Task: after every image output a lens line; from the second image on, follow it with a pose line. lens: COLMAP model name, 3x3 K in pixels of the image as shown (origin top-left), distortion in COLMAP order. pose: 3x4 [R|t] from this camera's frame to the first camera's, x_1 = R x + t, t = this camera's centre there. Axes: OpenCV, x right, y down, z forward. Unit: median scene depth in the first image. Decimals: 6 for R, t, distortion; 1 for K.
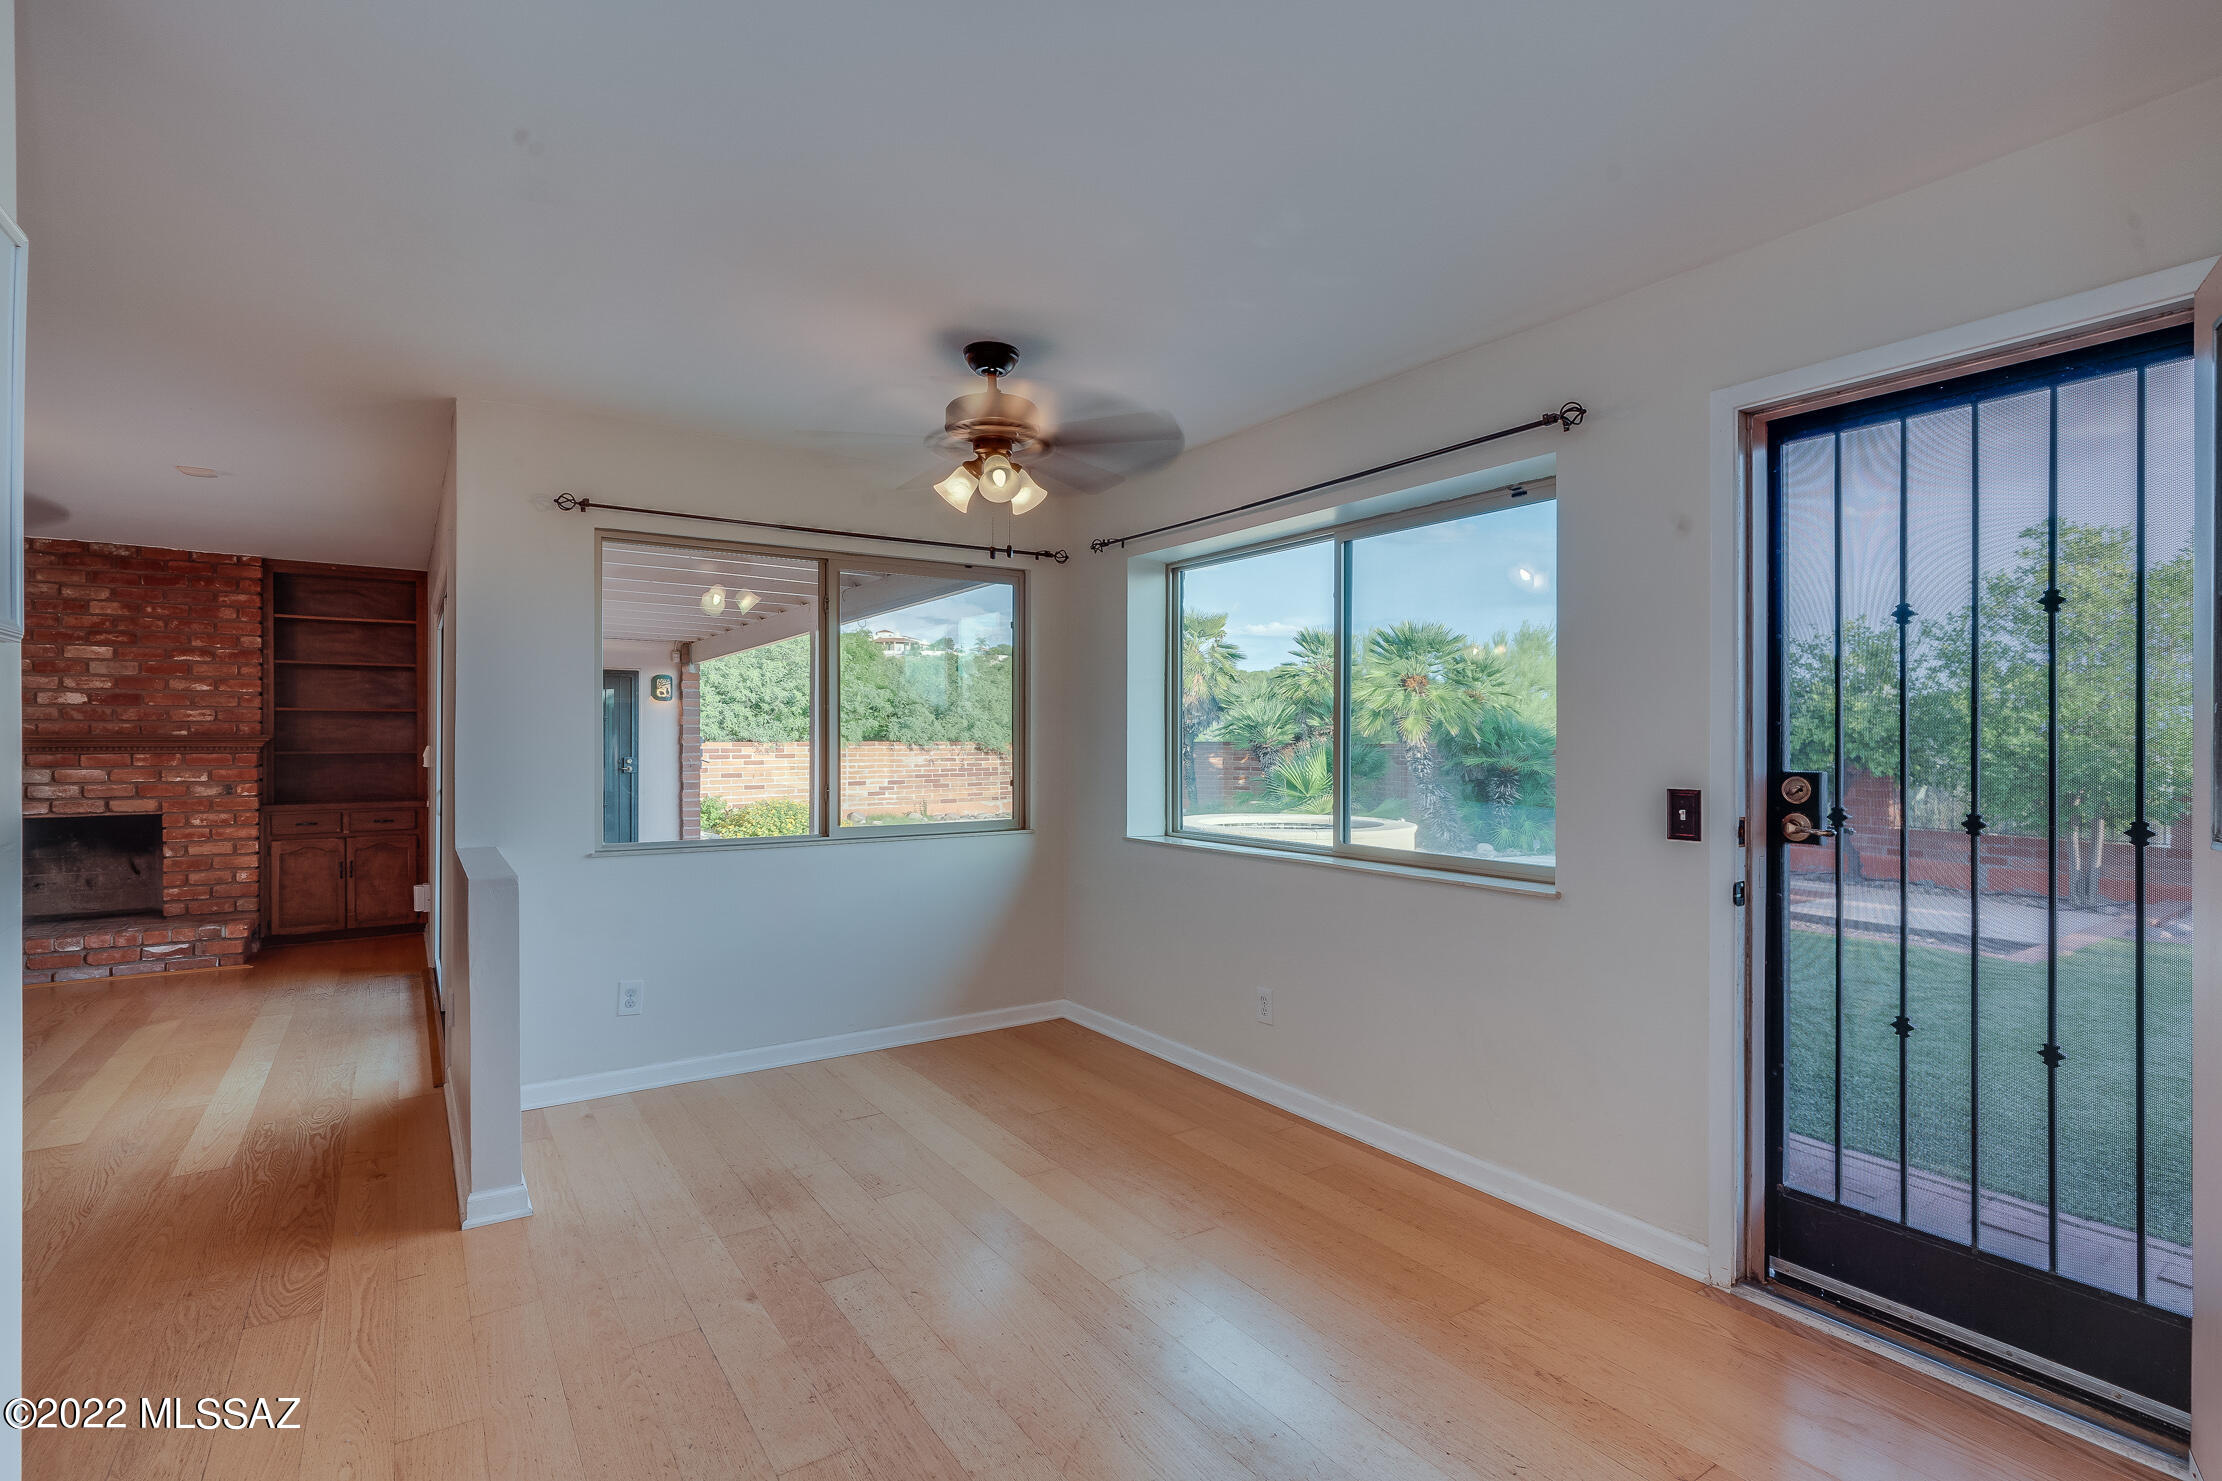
lens RADIAL K [[1072.4, 0, 1104.7], [0, 1072.4, 744.0], [0, 0, 1]] dist [0.001982, 0.001689]
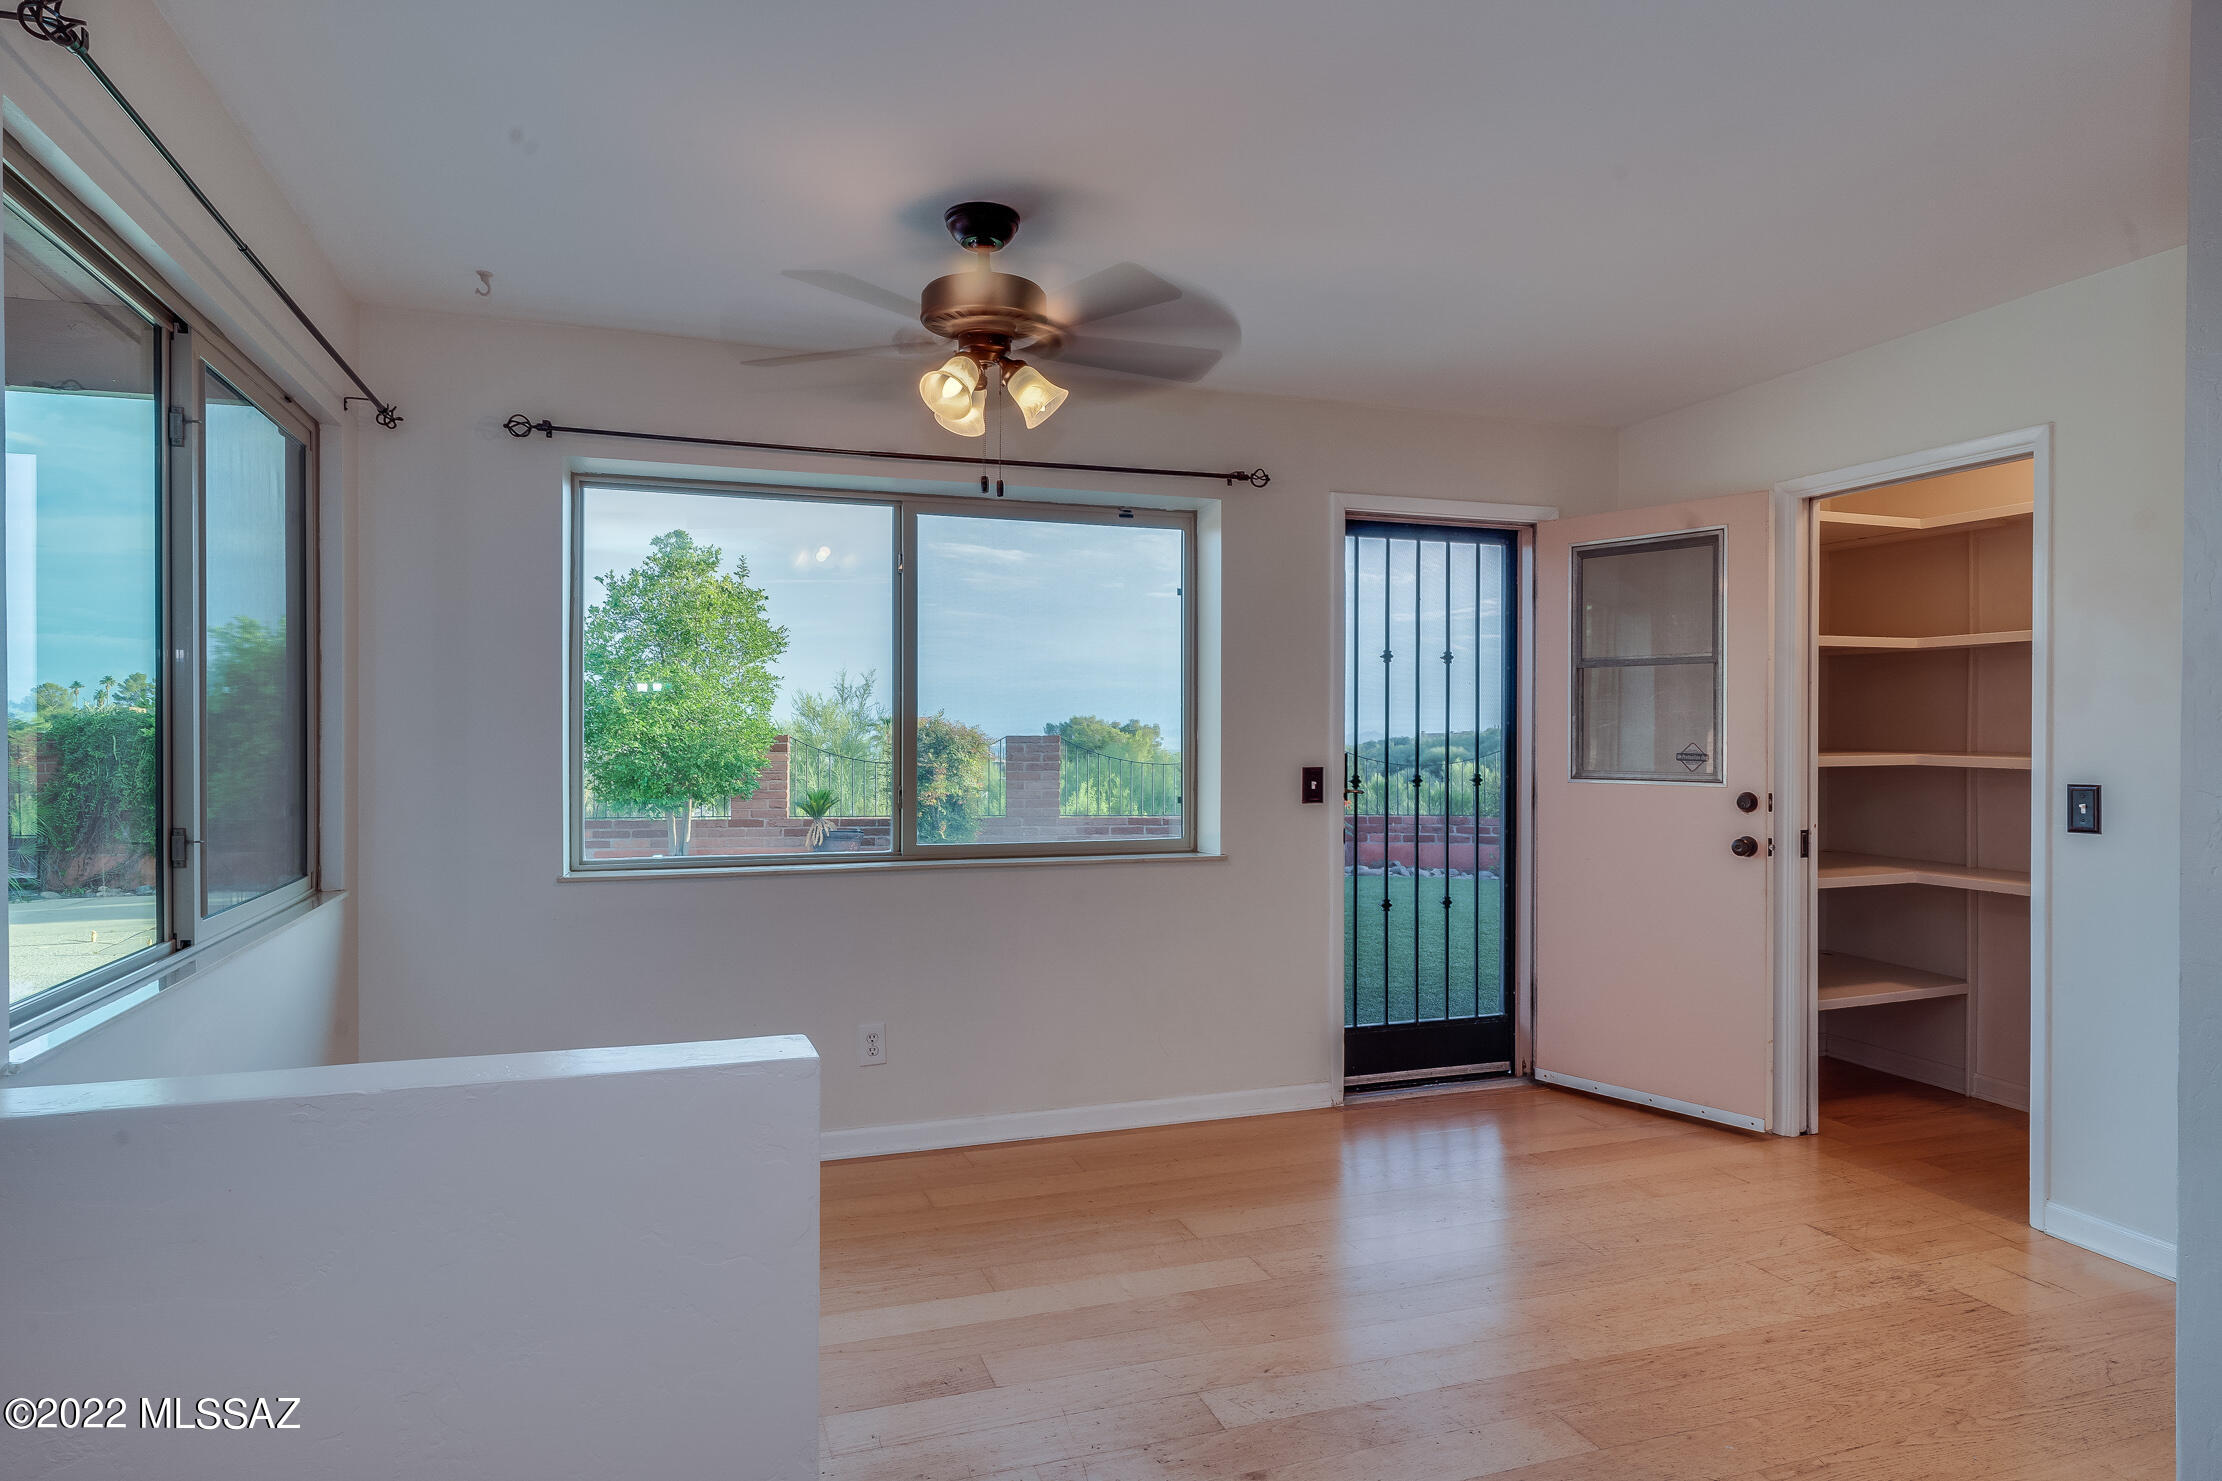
lens RADIAL K [[1295.1, 0, 1100.6], [0, 1295.1, 743.2], [0, 0, 1]] dist [-0.007068, 0.001089]
pose [[0.253218, -0.009105, 0.967366, -0.470558], [0.002872, 0.999958, 0.008660, -0.001821], [-0.967405, 0.000585, 0.253234, 0.334801]]
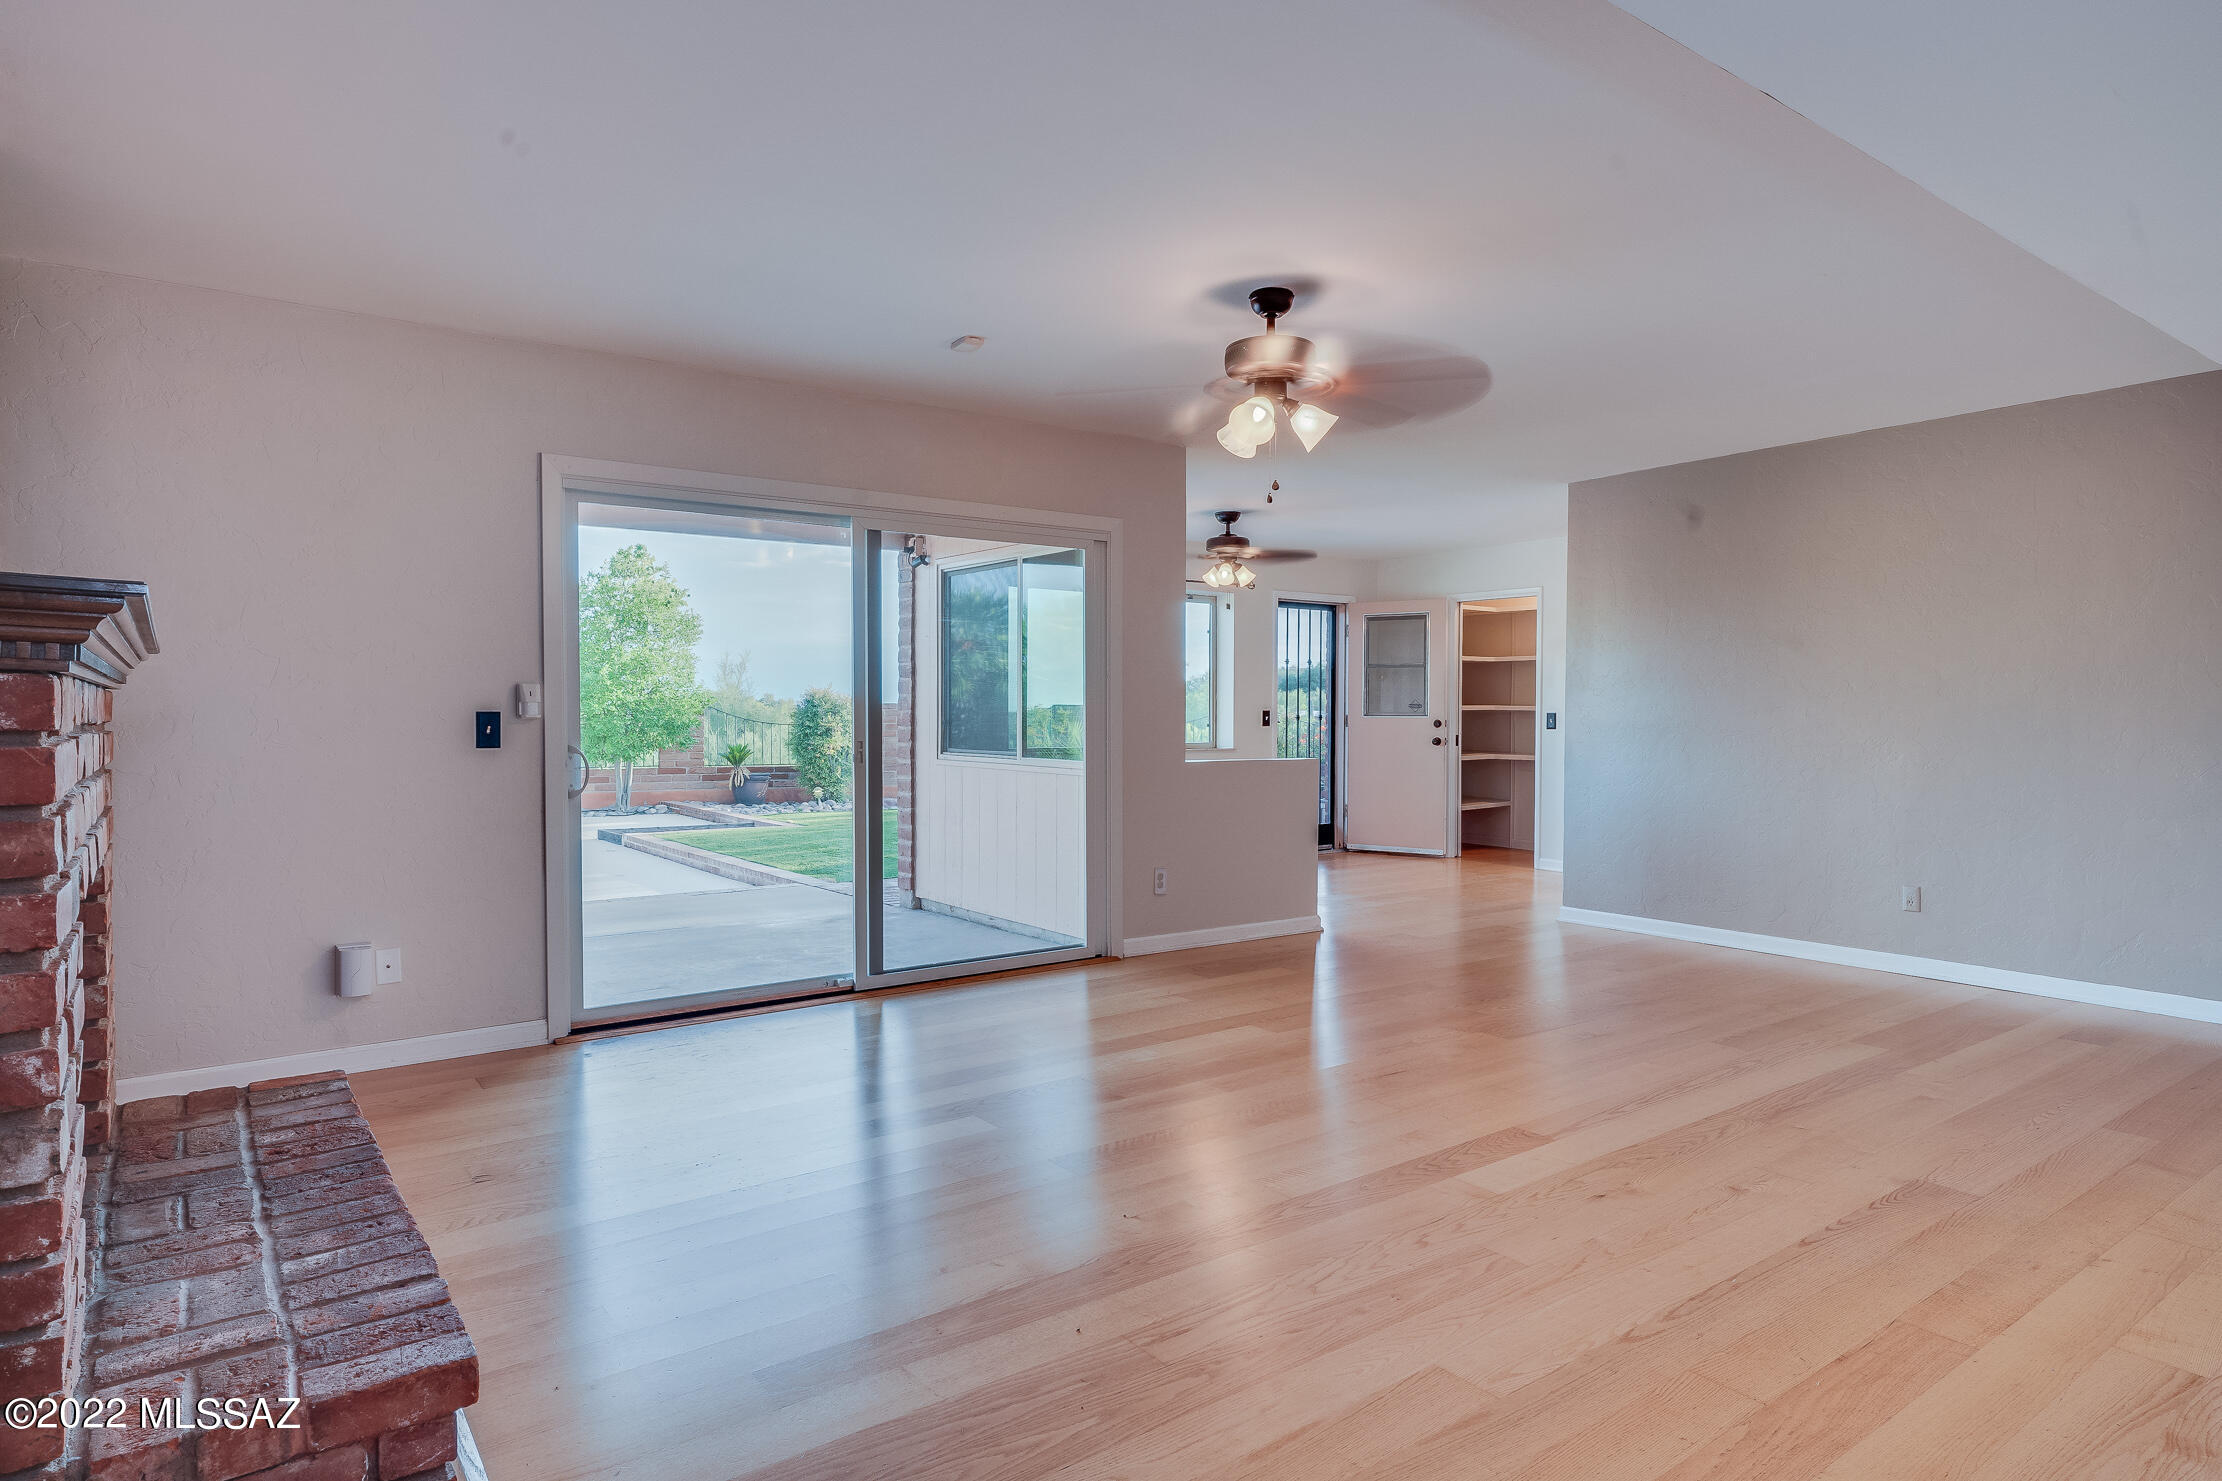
lens RADIAL K [[1235.6, 0, 1113.6], [0, 1235.6, 751.2], [0, 0, 1]] dist [-0.003817, 0.001057]
pose [[-0.043590, -0.036584, 0.998379, -1.280480], [0.000535, 0.999328, 0.036642, 0.011647], [-0.999049, 0.002131, -0.043541, 0.654472]]
